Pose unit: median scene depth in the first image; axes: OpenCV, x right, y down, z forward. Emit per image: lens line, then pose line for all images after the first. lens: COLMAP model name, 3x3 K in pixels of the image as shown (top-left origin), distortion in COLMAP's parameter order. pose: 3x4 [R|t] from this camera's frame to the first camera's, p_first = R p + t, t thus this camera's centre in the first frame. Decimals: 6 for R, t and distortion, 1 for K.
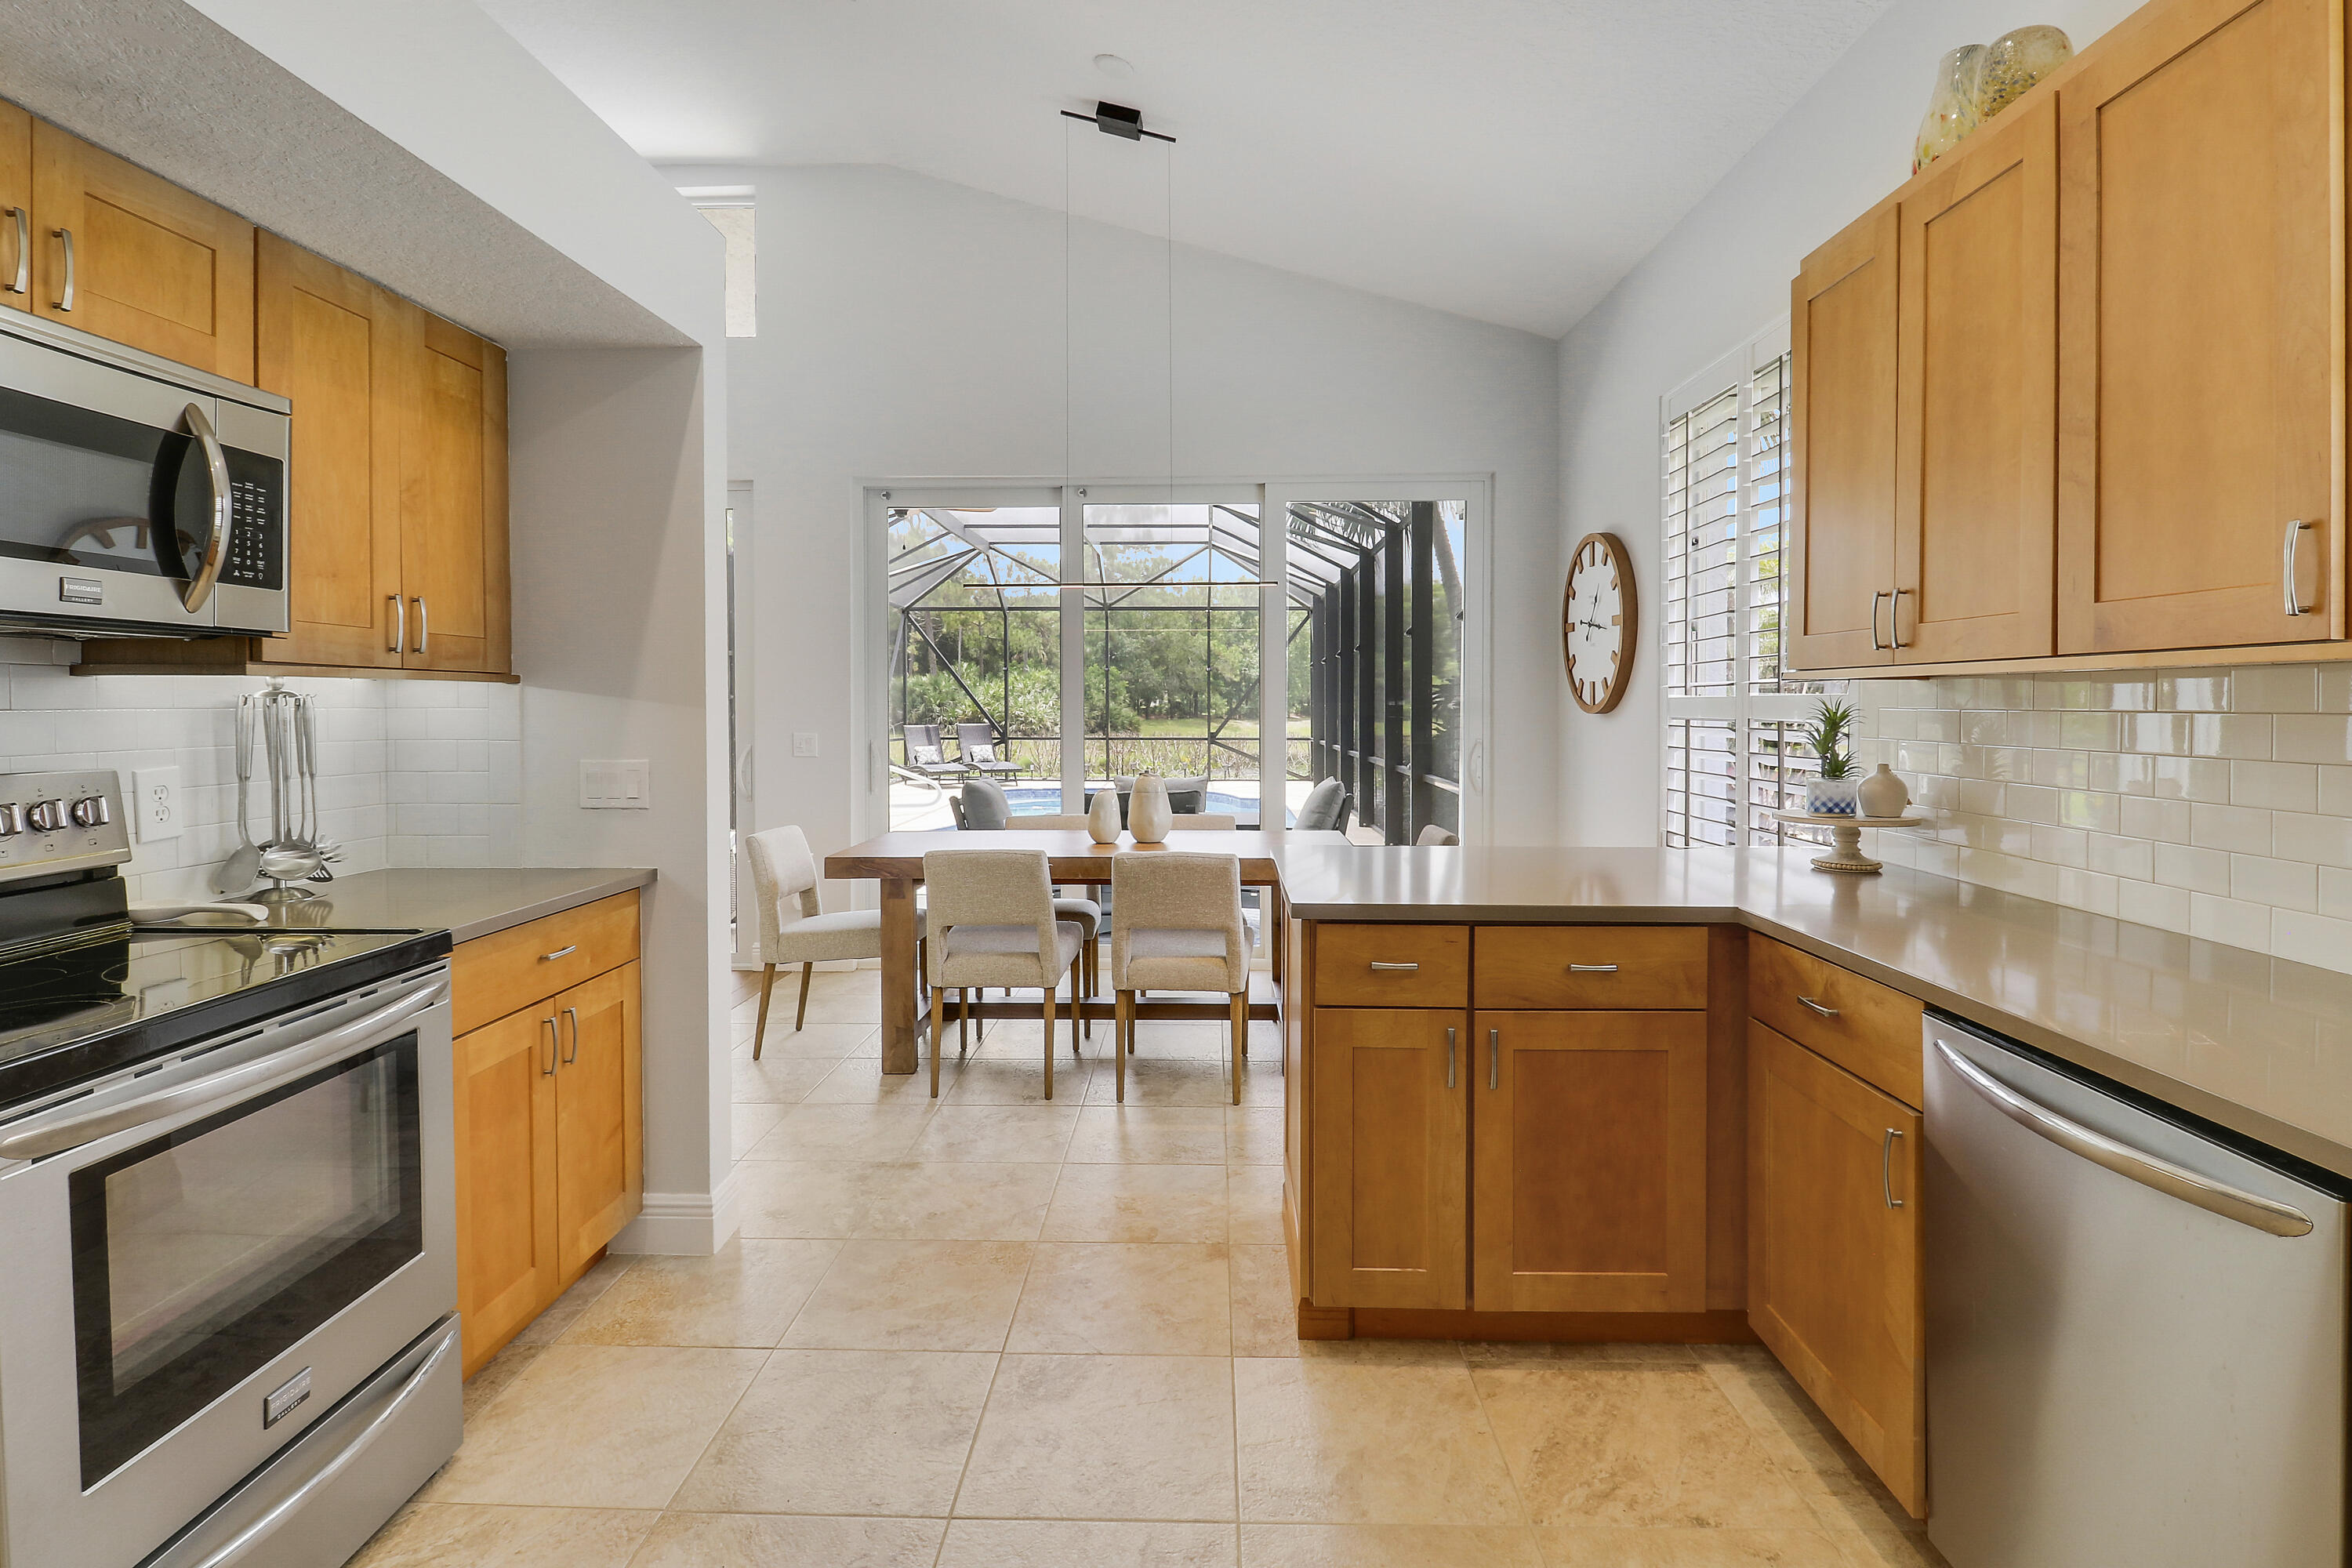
lens RADIAL K [[1121.3, 0, 1191.9], [0, 1121.3, 707.7], [0, 0, 1]] dist [-0.000760, -0.013207]
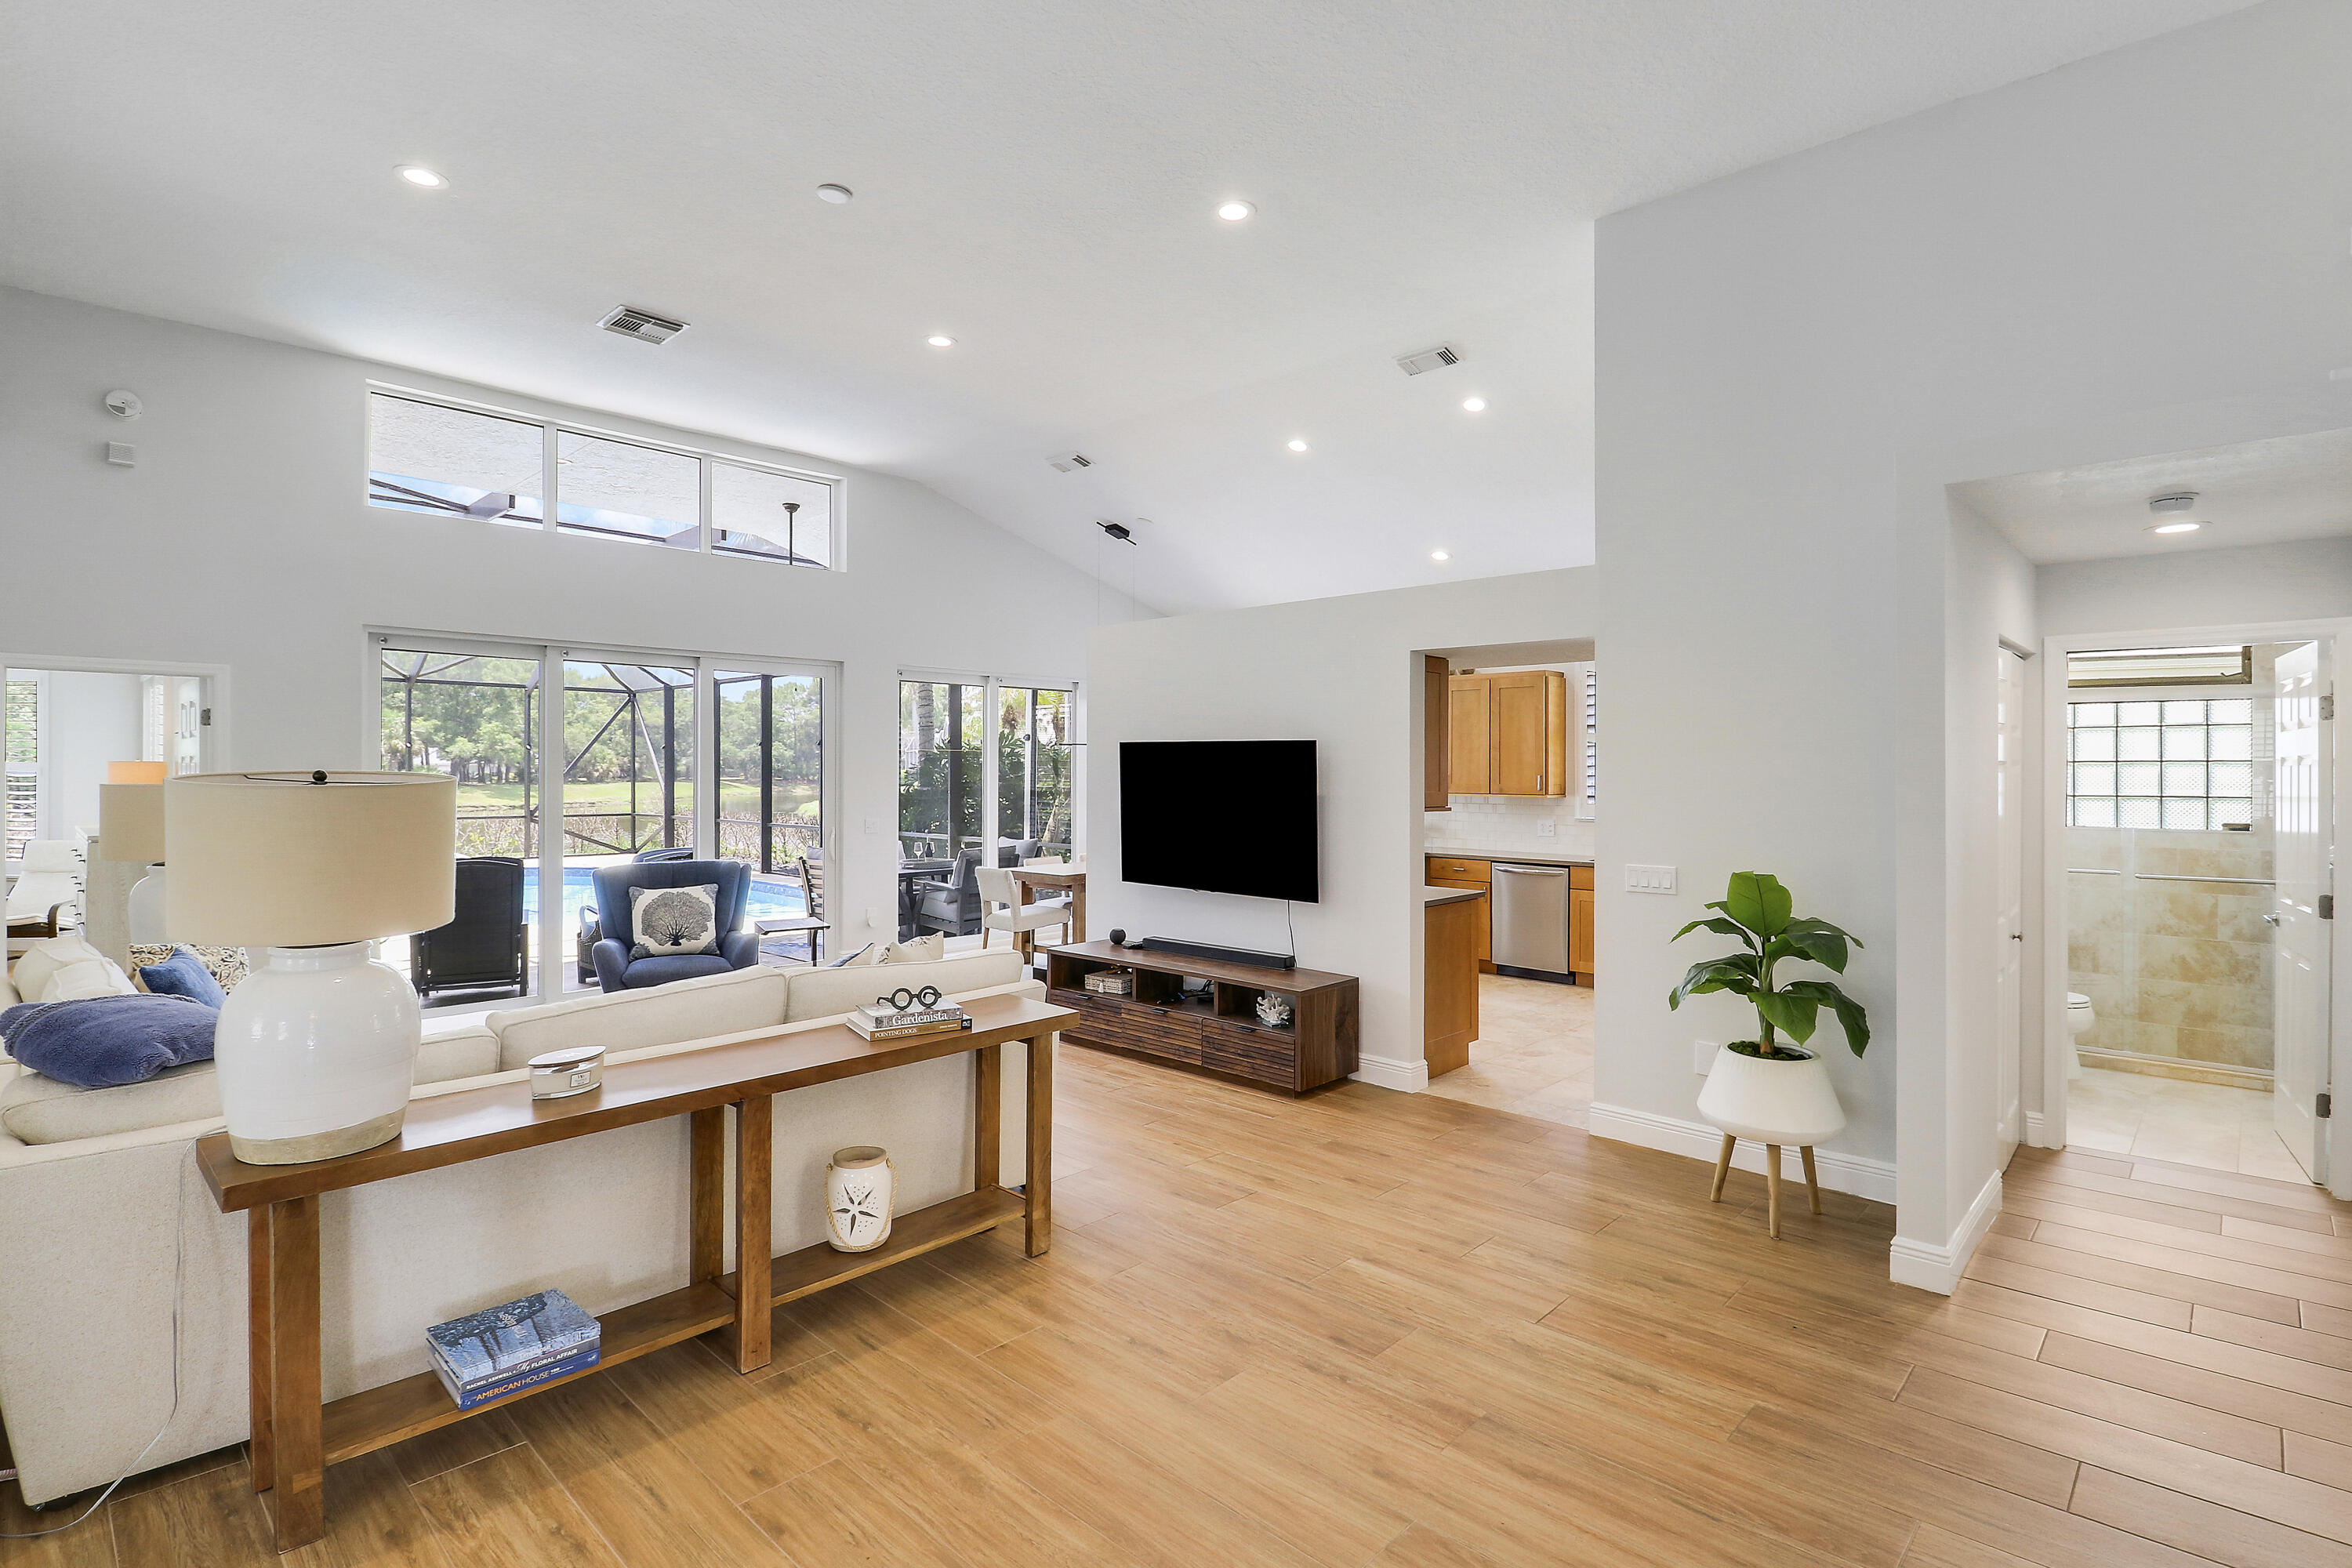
lens RADIAL K [[1130.7, 0, 1196.1], [0, 1130.7, 769.9], [0, 0, 1]] dist [-0.001470, -0.013603]
pose [[0.665298, 0.001619, 0.746576, -1.792427], [-0.000571, 0.999998, -0.001660, -0.066231], [-0.746577, 0.000678, 0.665298, -0.642793]]
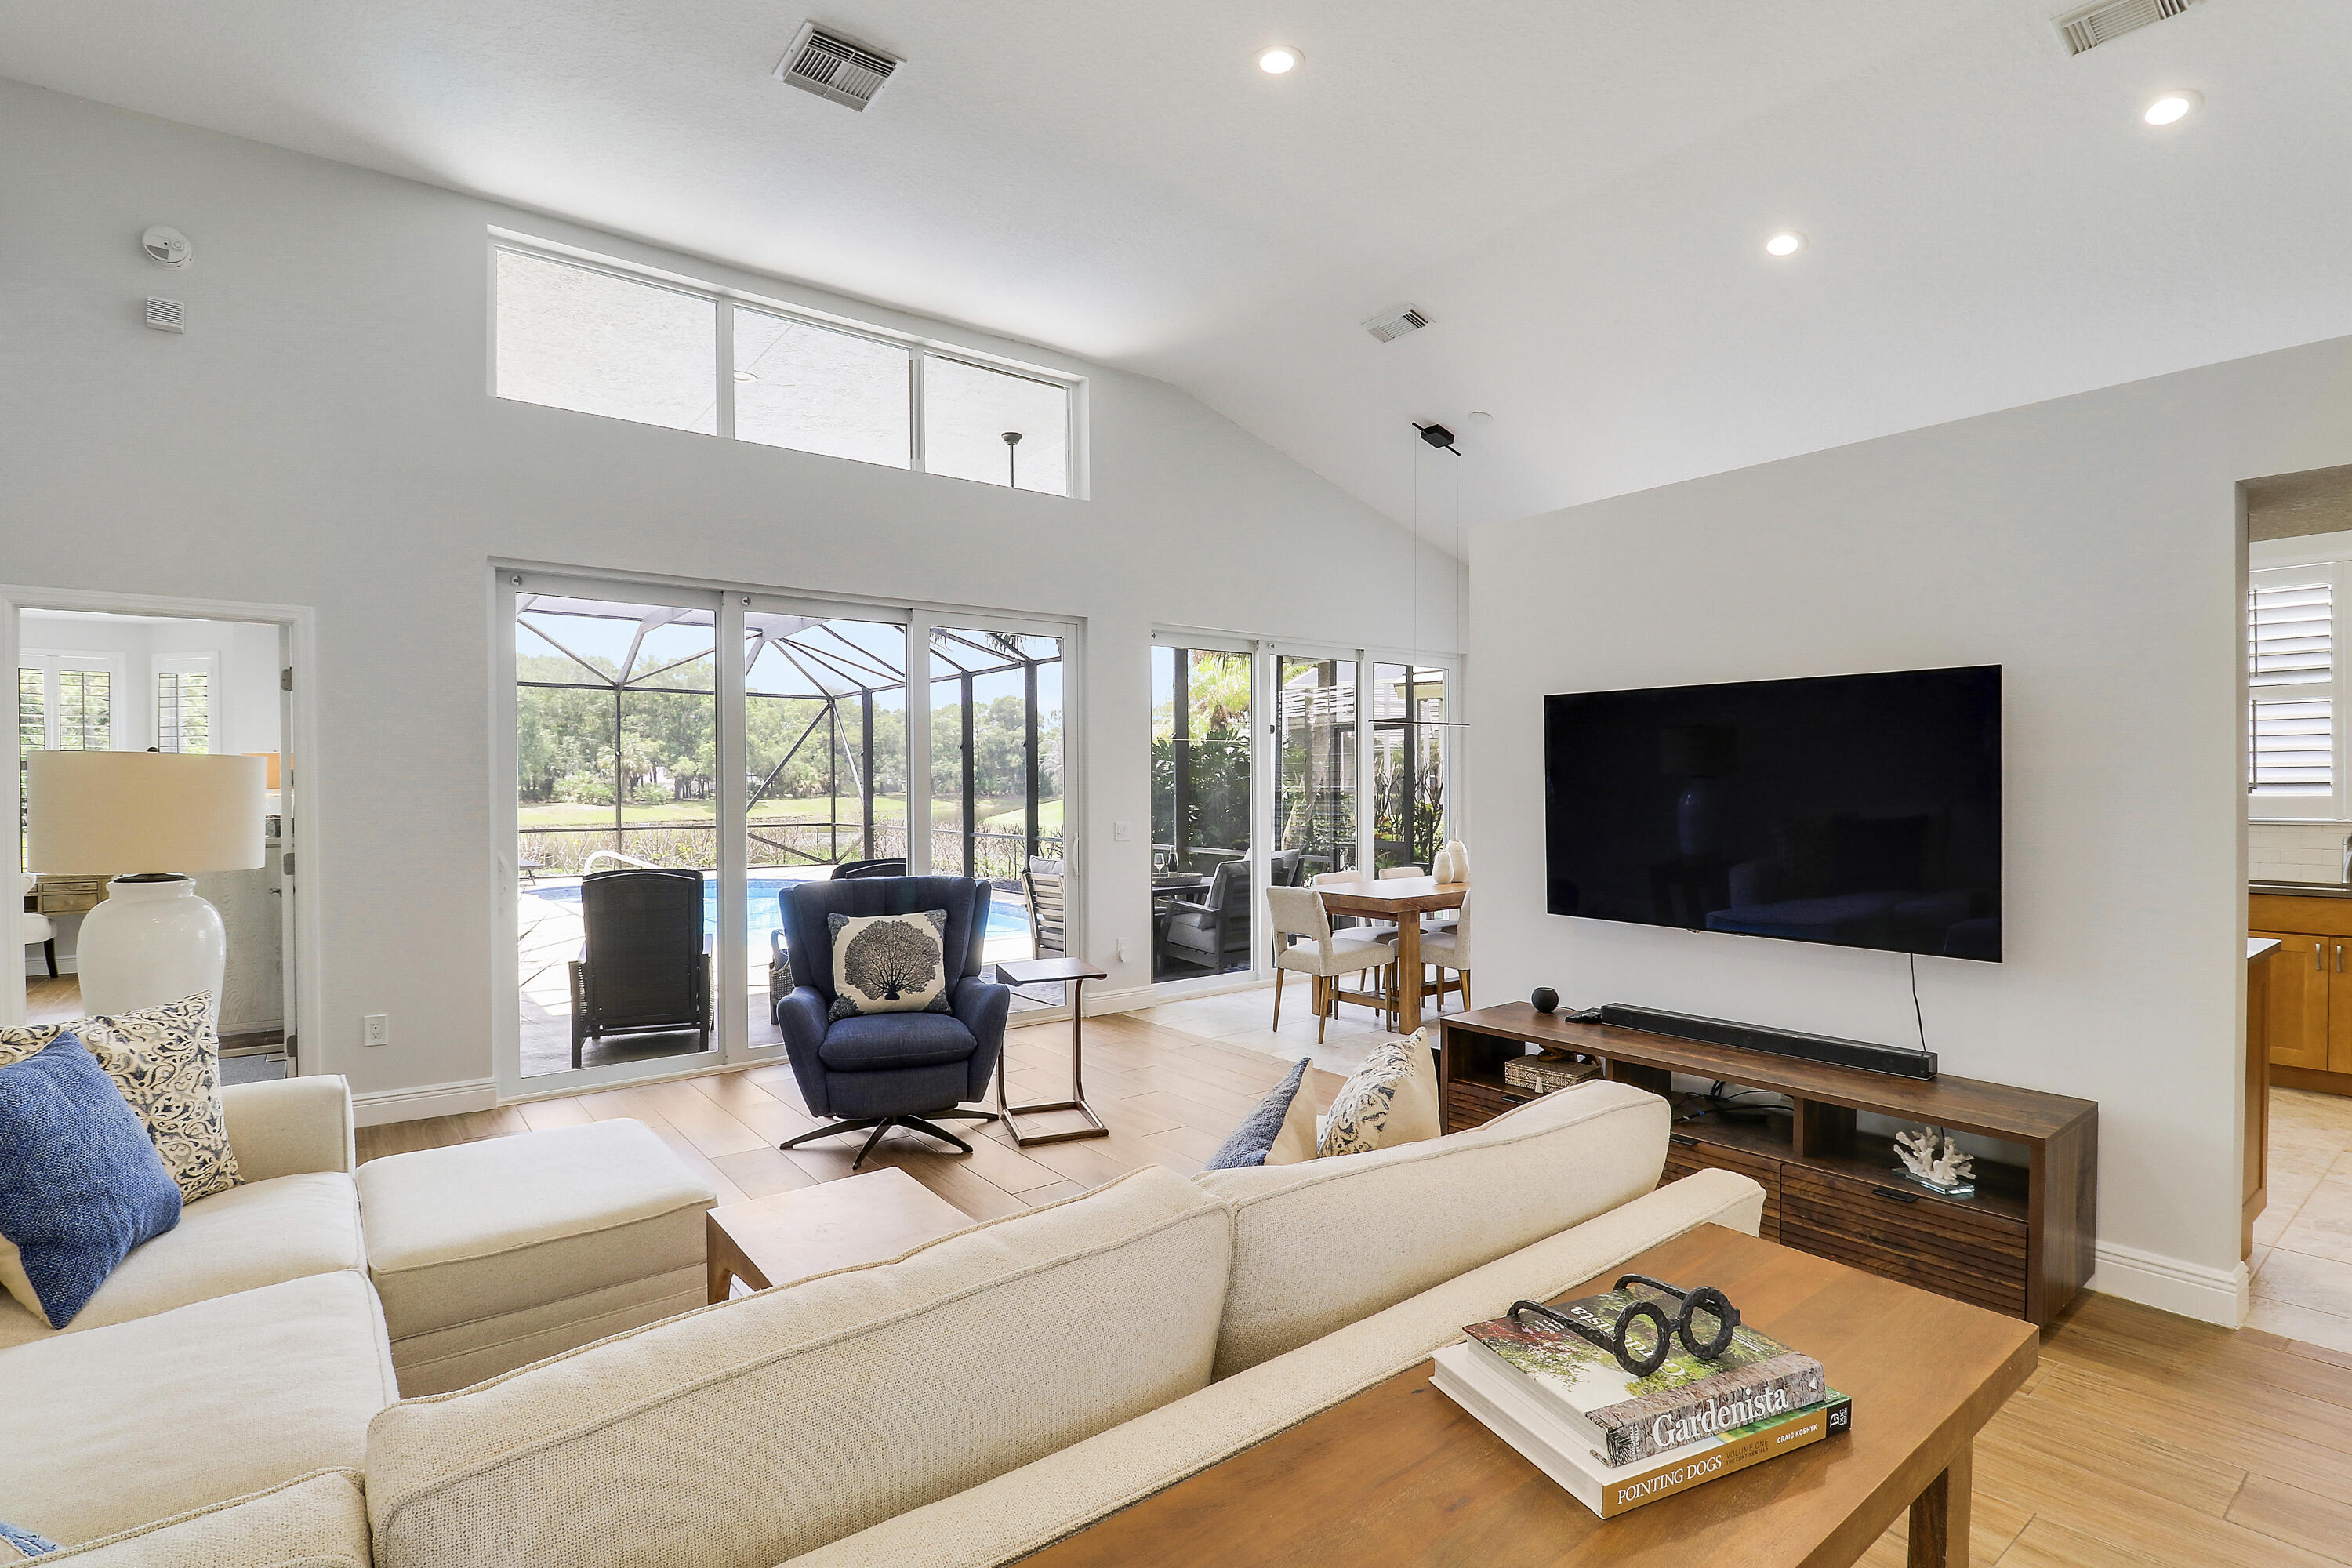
lens RADIAL K [[1117.6, 0, 1168.3], [0, 1117.6, 795.1], [0, 0, 1]] dist [-0.000619, -0.013341]
pose [[0.782563, -0.009474, 0.622499, -1.543610], [0.006172, 0.999953, 0.007459, -0.023821], [-0.622541, -0.001995, 0.782585, -0.022999]]
